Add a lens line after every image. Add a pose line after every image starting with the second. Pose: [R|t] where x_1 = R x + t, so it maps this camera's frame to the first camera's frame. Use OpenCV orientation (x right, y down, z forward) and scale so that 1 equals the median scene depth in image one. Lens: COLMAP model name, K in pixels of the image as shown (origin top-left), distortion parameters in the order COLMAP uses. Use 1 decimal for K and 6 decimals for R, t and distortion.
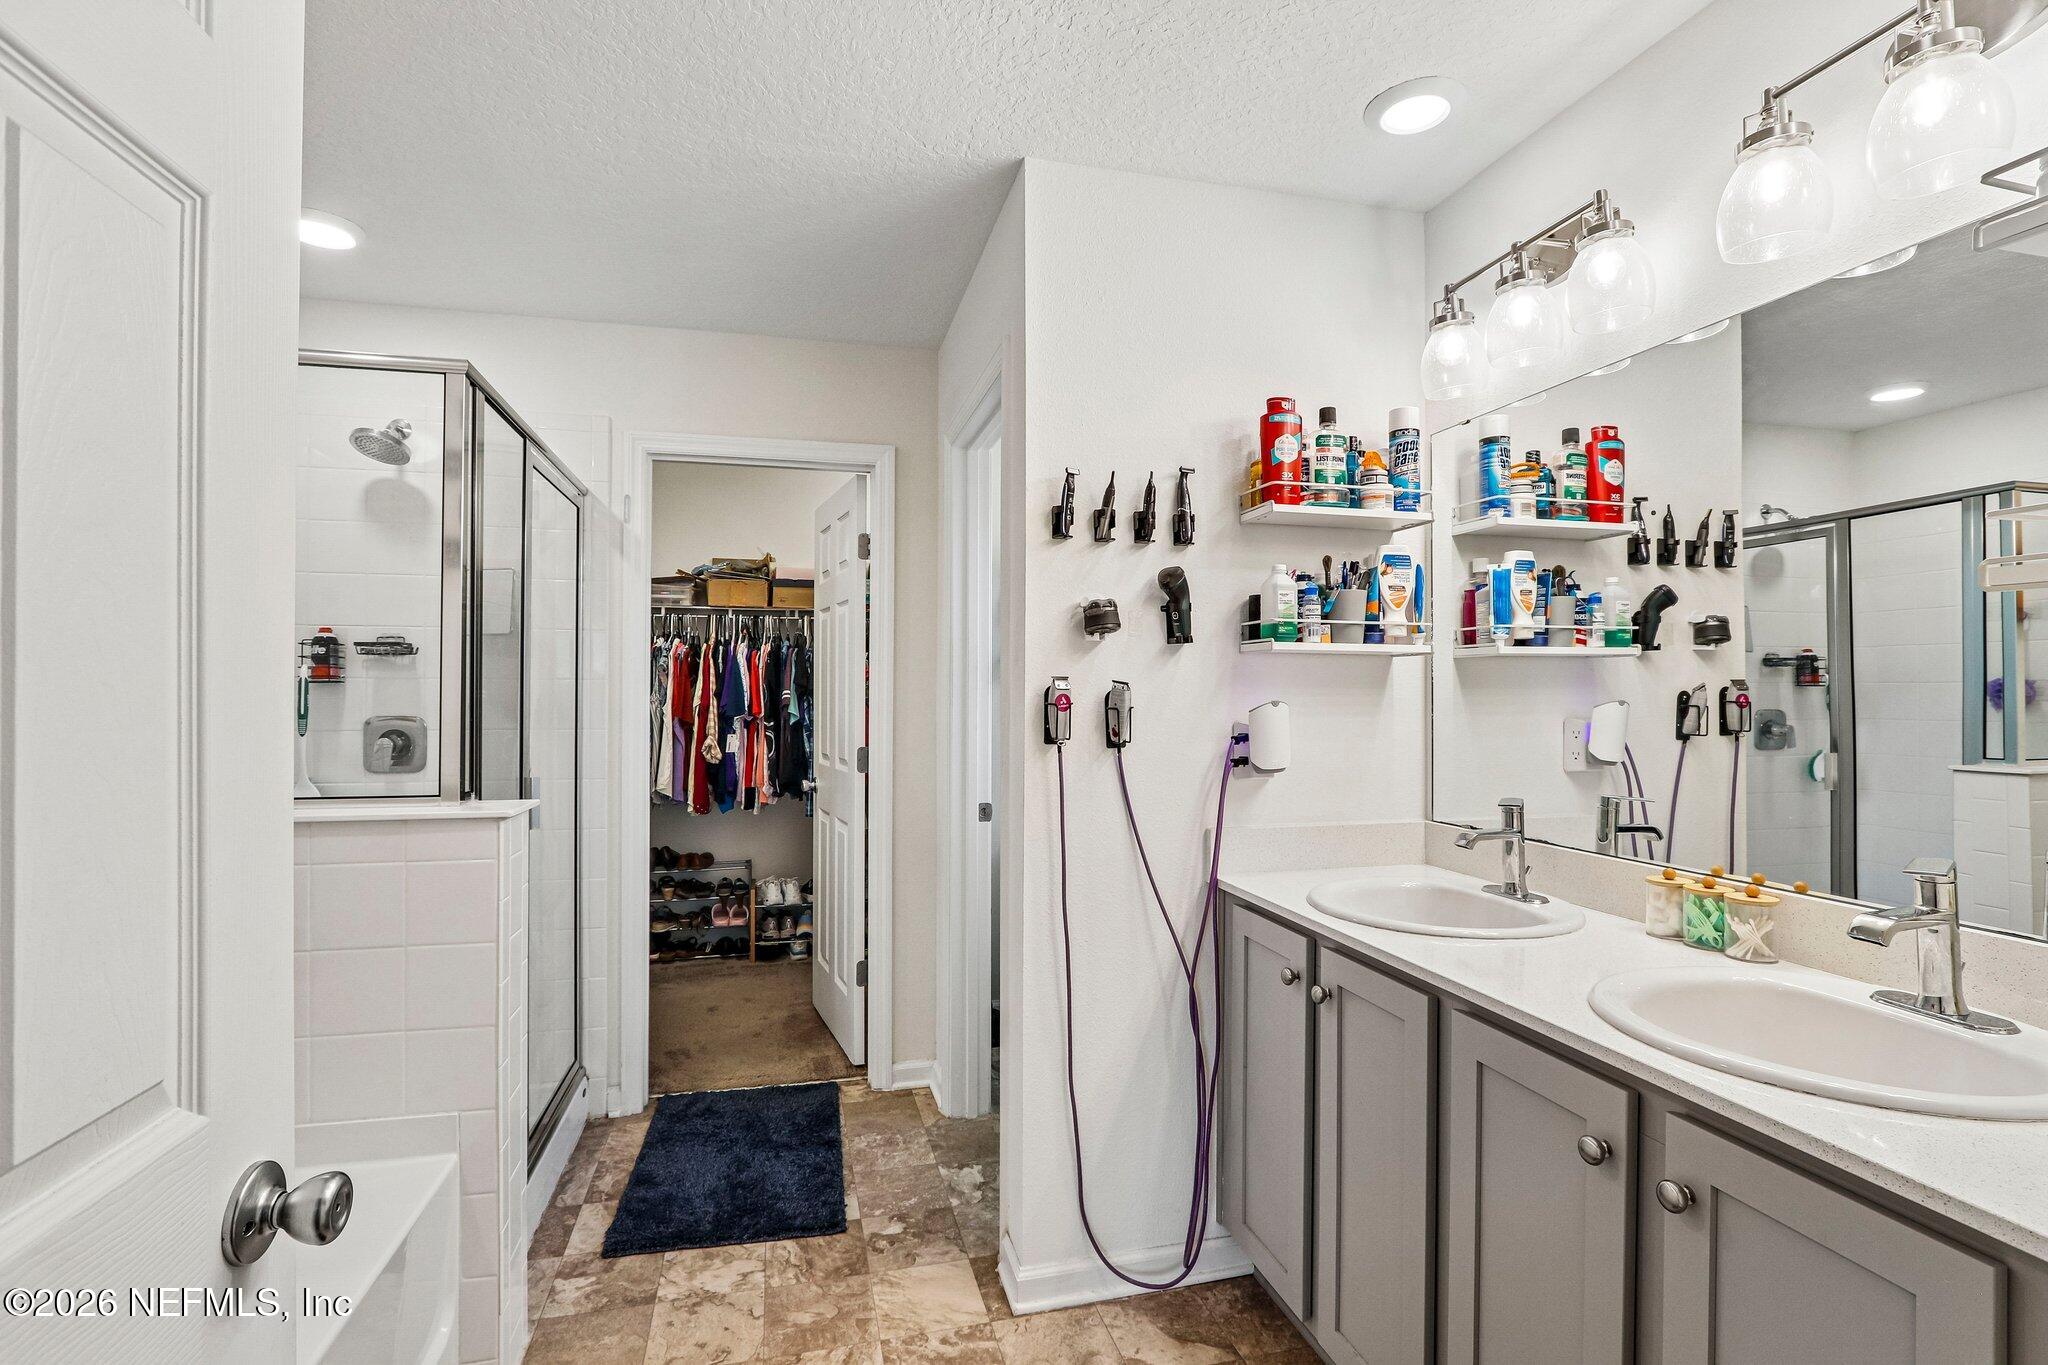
lens RADIAL K [[943.8, 0, 1009.2], [0, 943.8, 685.9], [0, 0, 1]] dist [-0.014331, 0.001548]
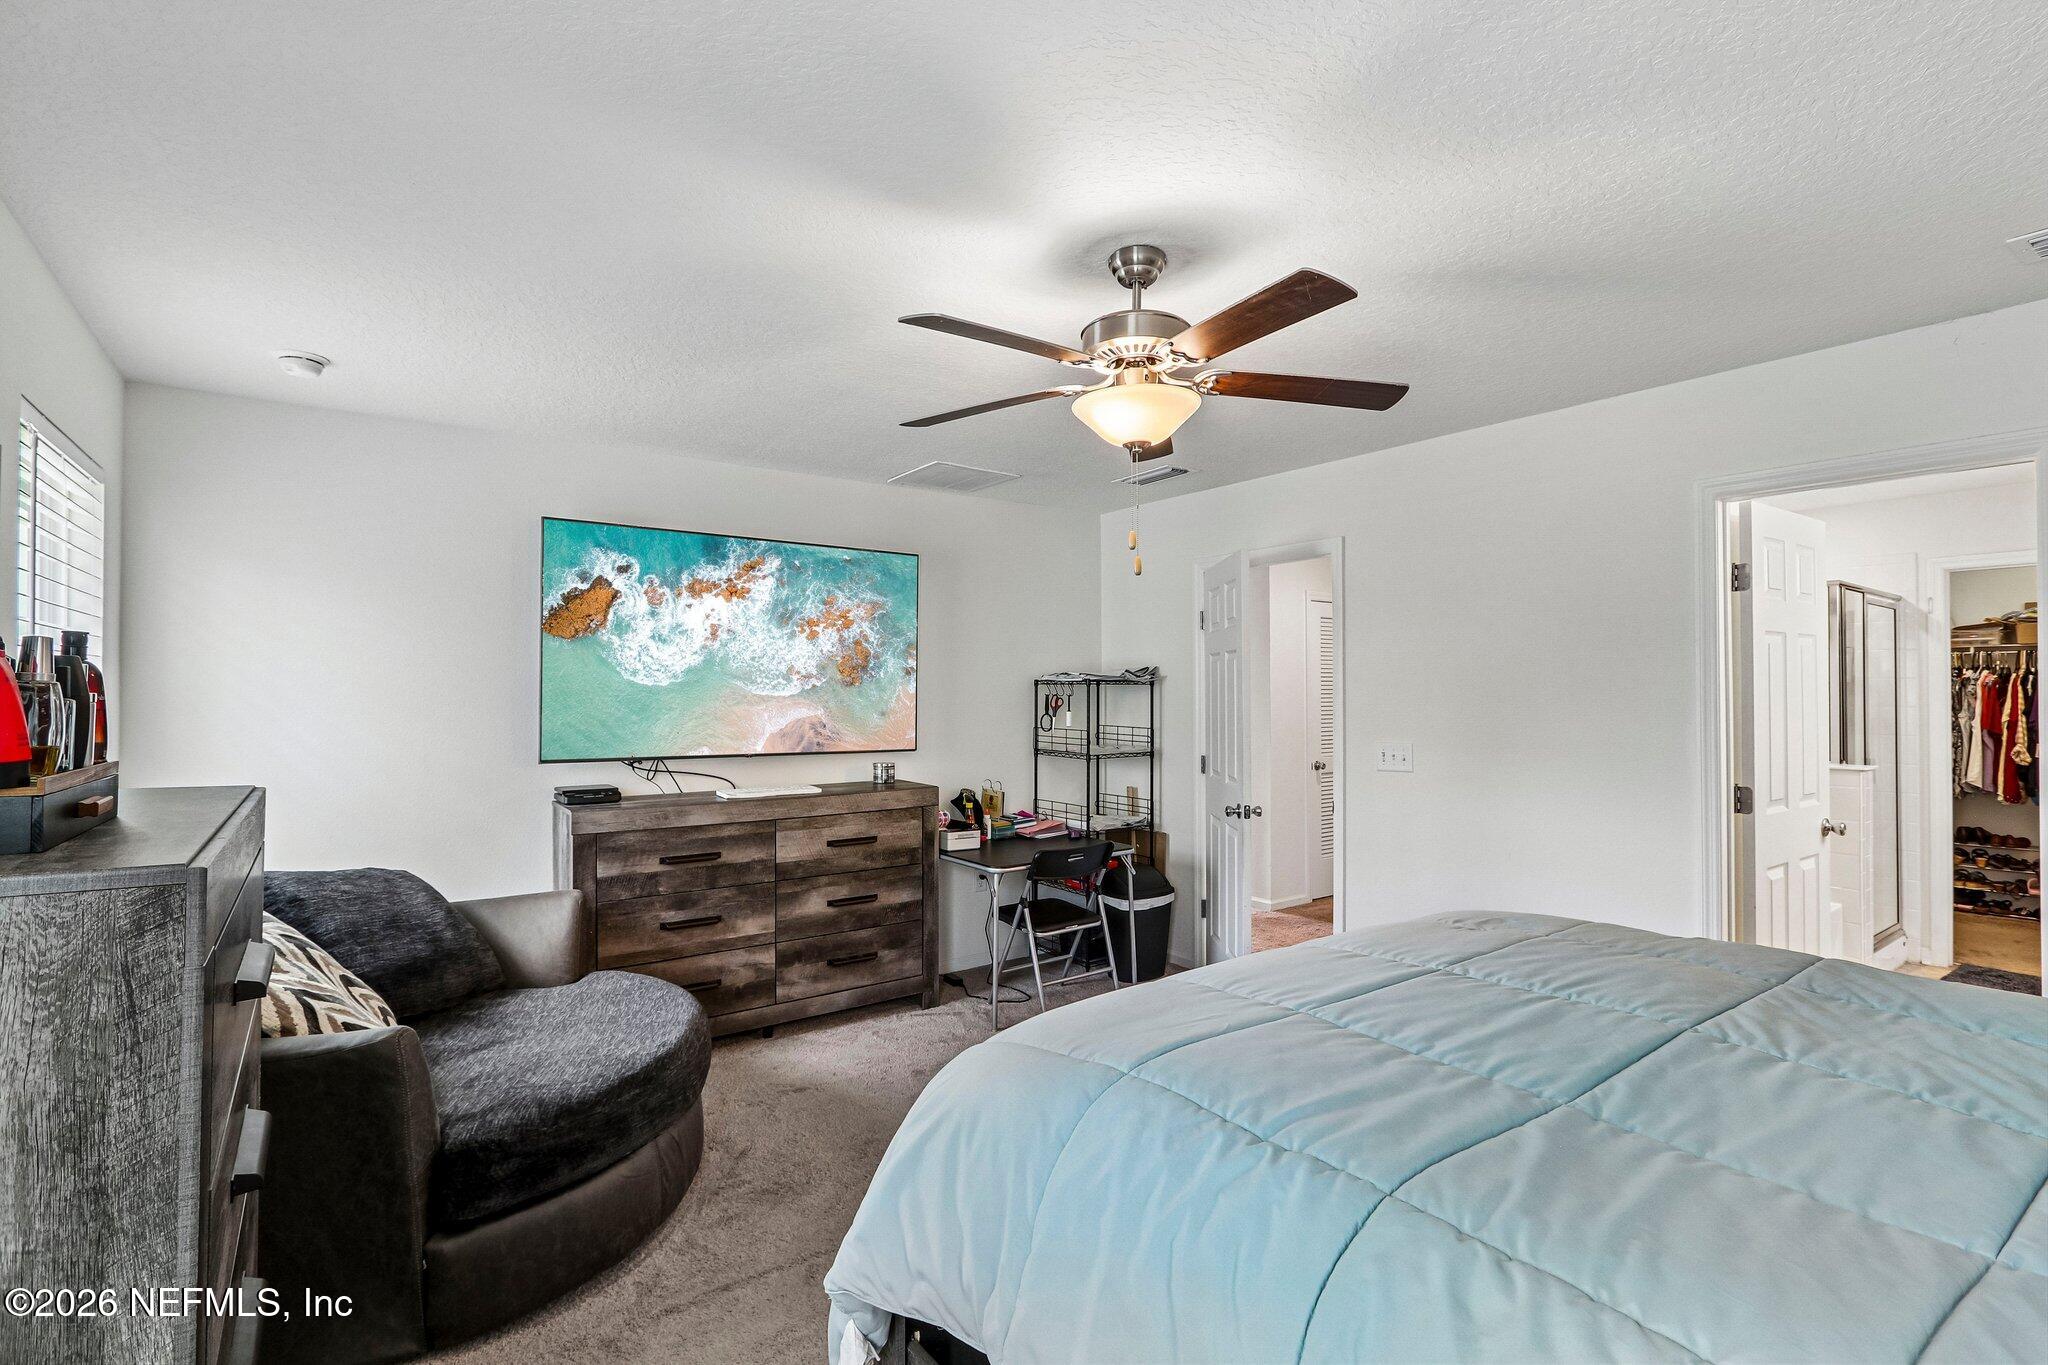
lens RADIAL K [[943.8, 0, 1016.4], [0, 943.8, 680.9], [0, 0, 1]] dist [-0.014331, 0.001548]
pose [[0.380343, -0.013694, -0.924744, 0.365686], [0.010100, 0.999892, -0.010653, -0.036990], [0.924790, -0.005288, 0.380440, -0.819473]]
